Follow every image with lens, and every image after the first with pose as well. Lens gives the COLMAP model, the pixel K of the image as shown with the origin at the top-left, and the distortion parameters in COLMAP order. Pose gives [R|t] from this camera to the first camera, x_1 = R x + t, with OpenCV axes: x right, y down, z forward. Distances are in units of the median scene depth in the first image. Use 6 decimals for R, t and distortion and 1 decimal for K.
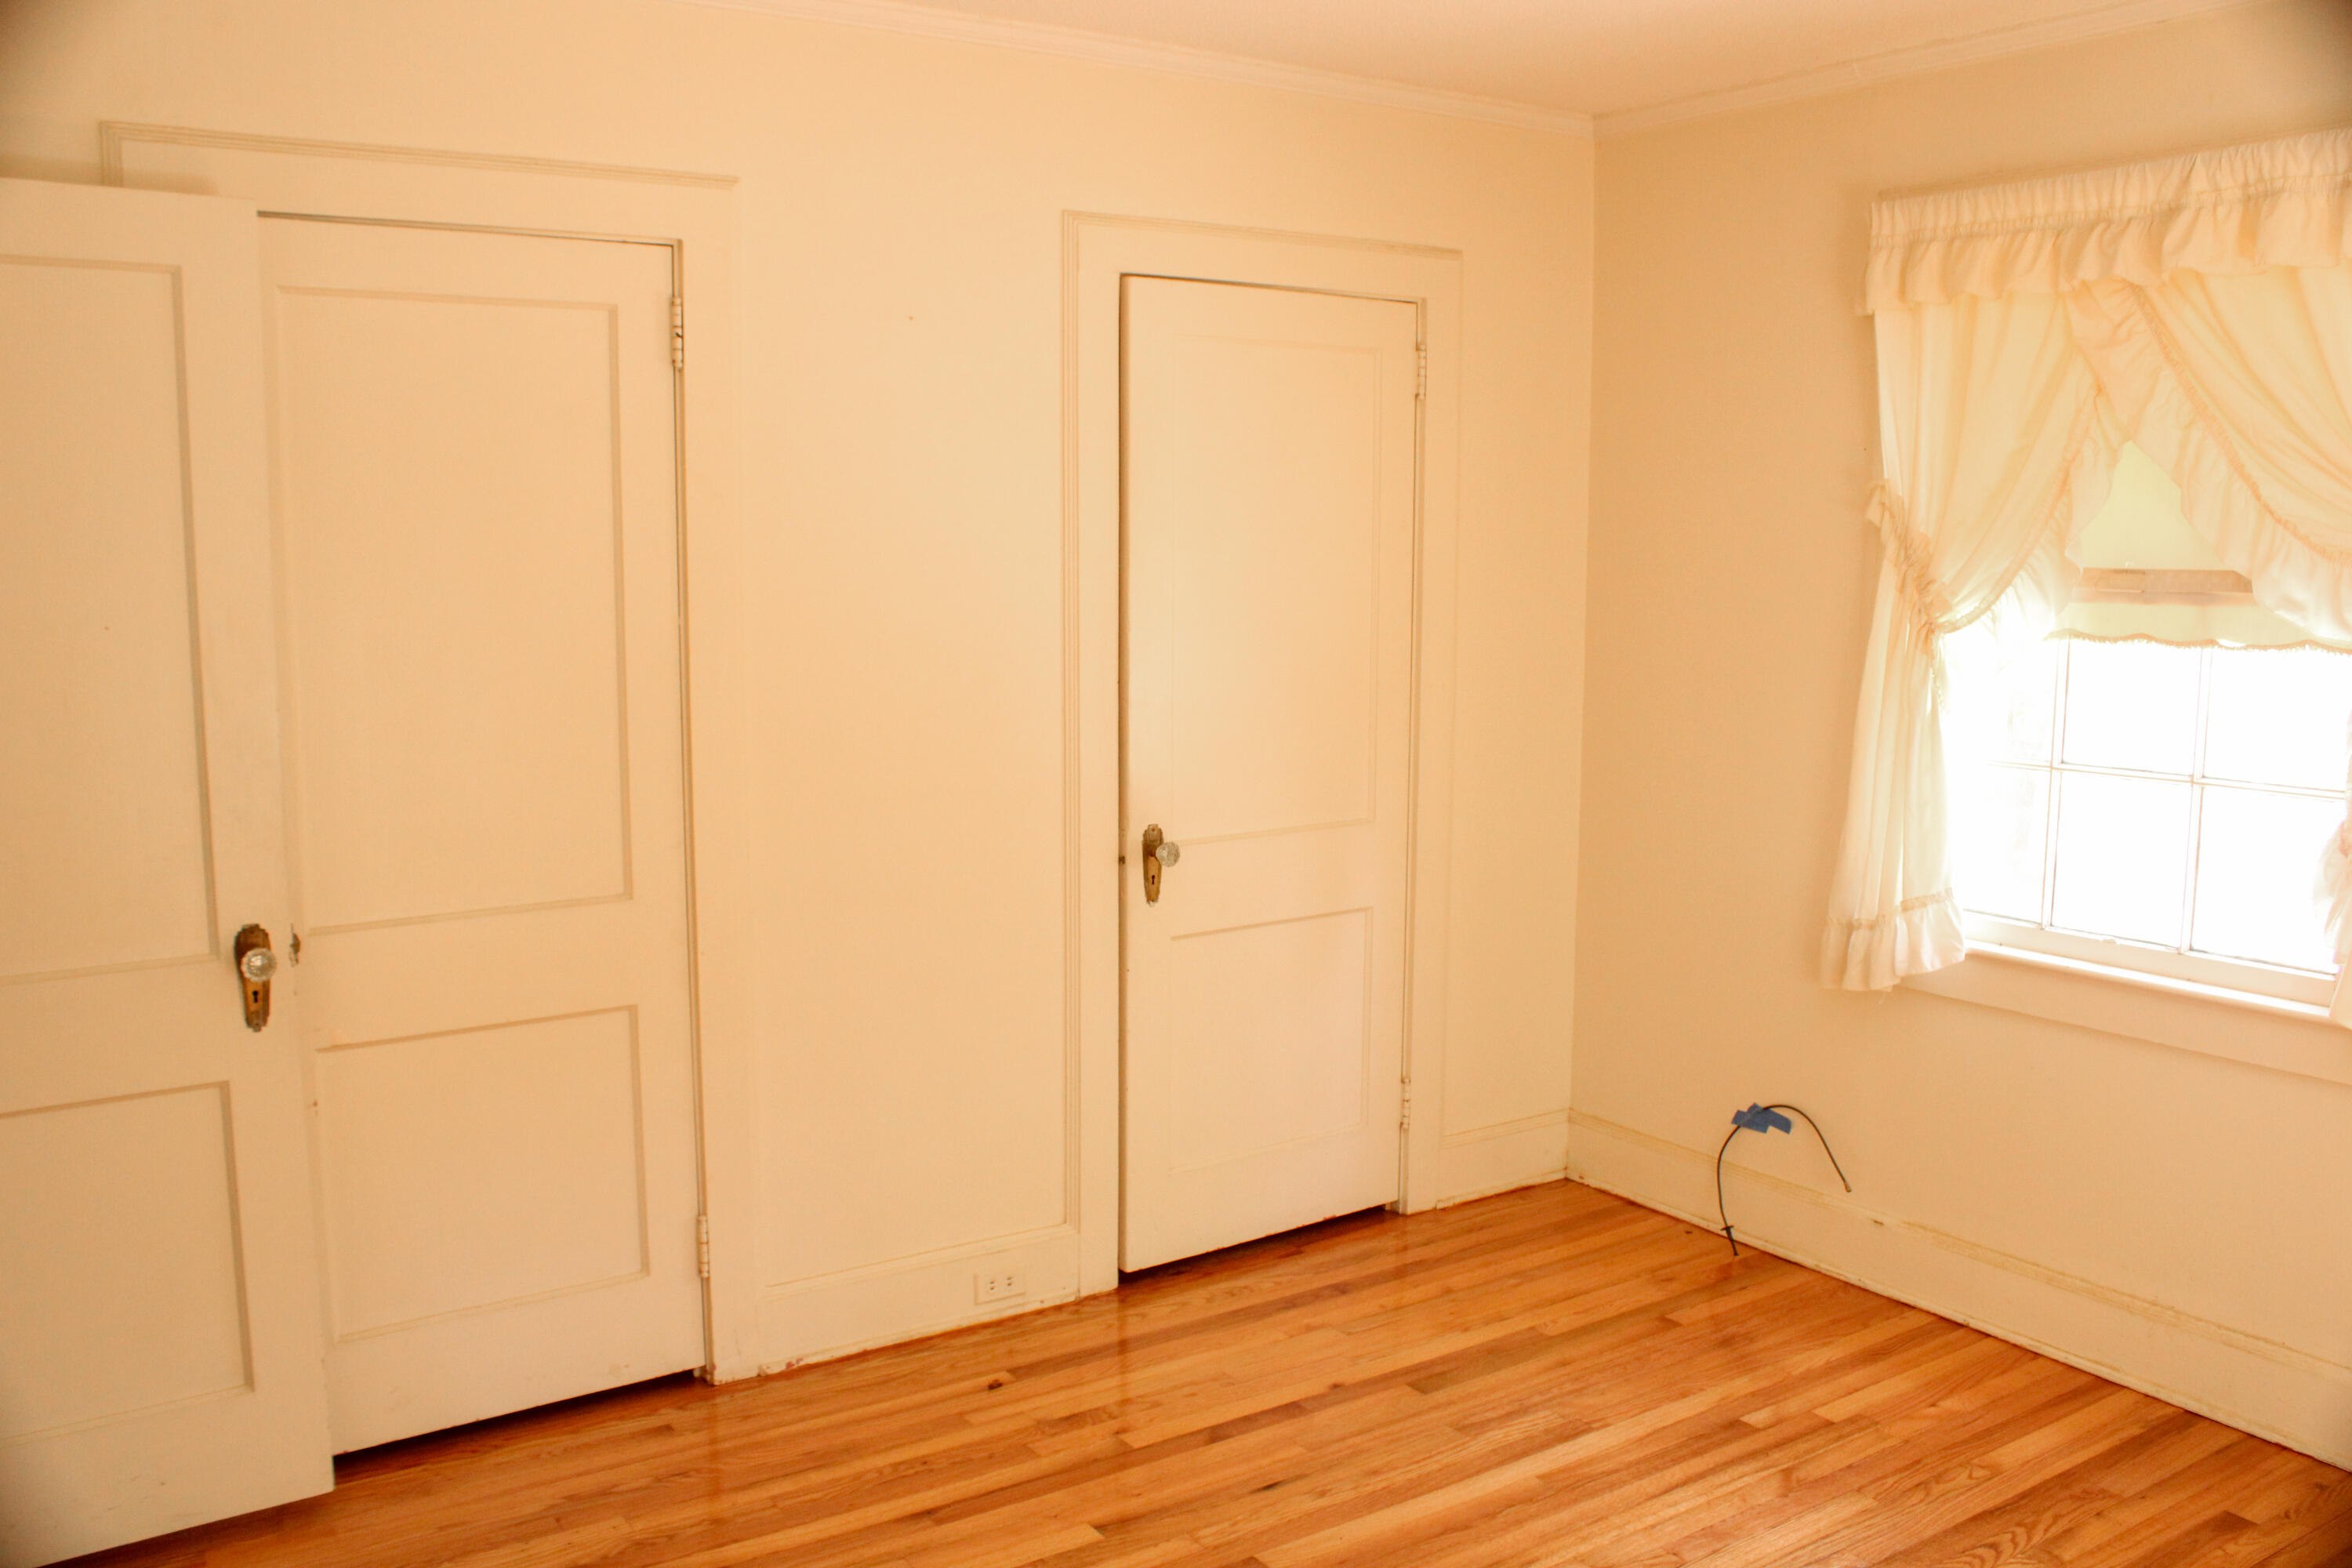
lens RADIAL K [[1981.5, 0, 1175.1], [0, 1981.5, 788.7], [0, 0, 1]] dist [-0.158121, 0.129149]
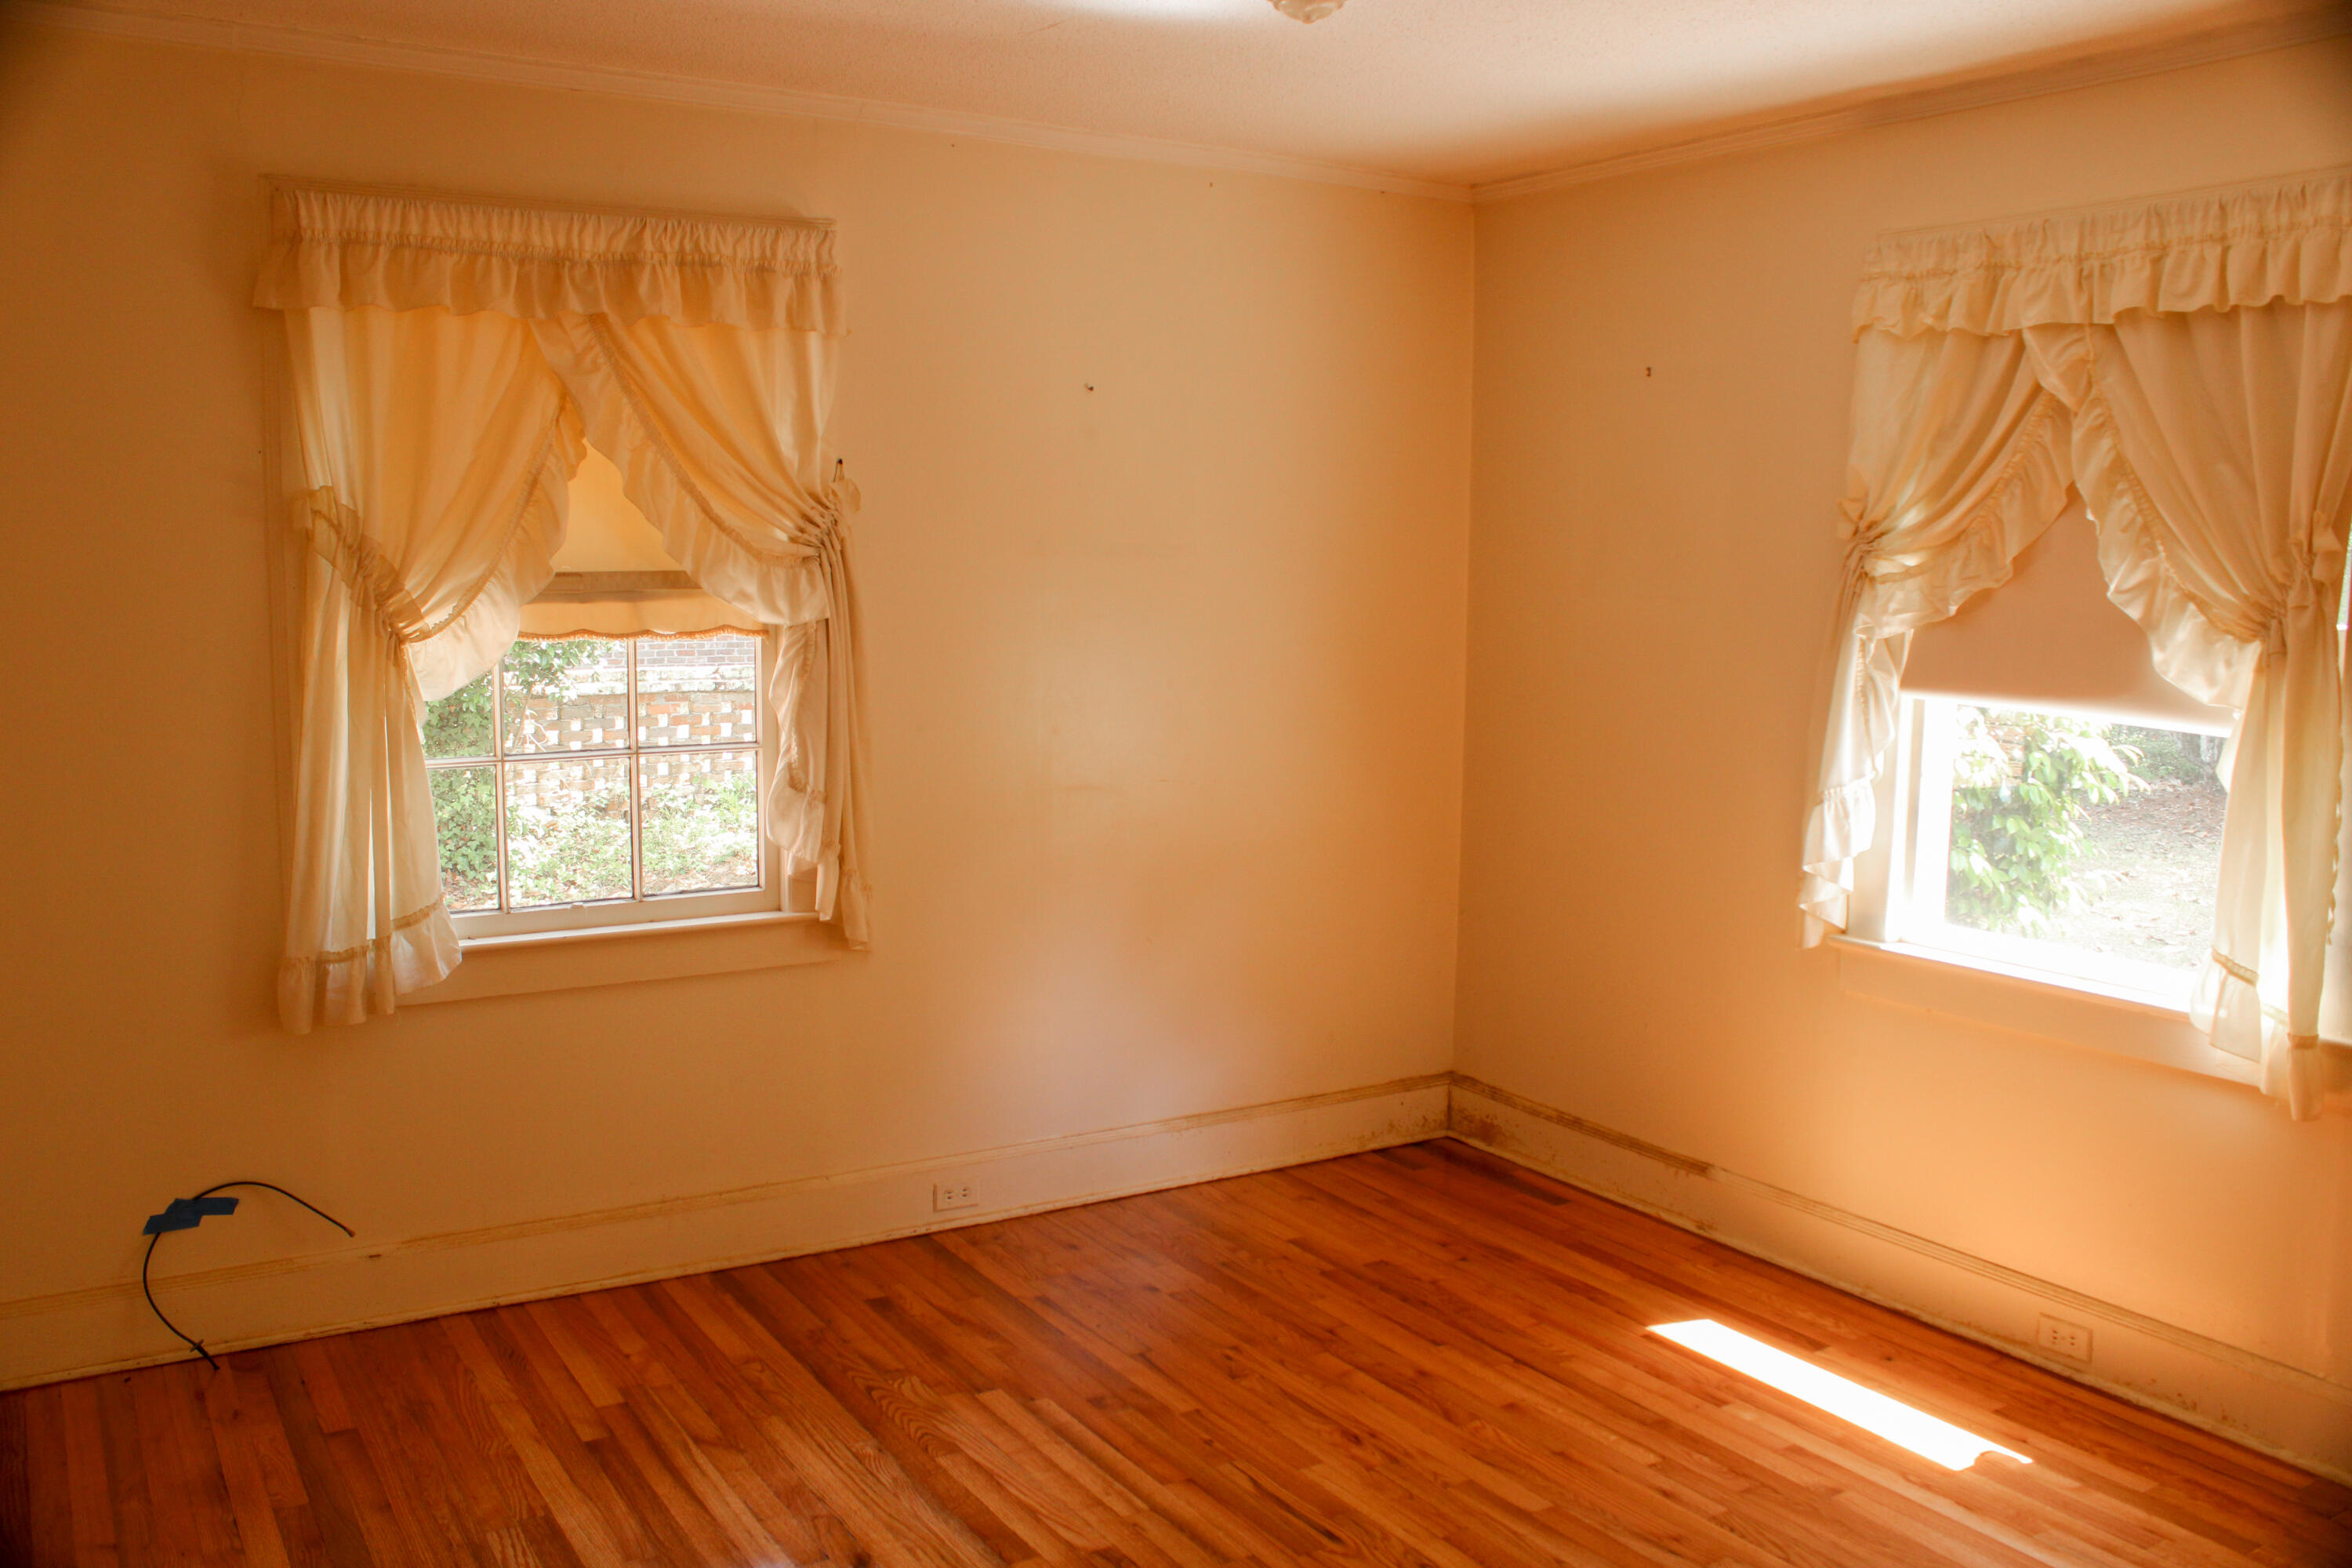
lens RADIAL K [[1981.5, 0, 1175.4], [0, 1981.5, 782.5], [0, 0, 1]] dist [-0.158121, 0.129149]
pose [[0.017219, -0.120330, 0.992585, -0.624647], [0.116491, 0.986213, 0.117536, -0.084694], [-0.993042, 0.113603, 0.030999, 0.615998]]
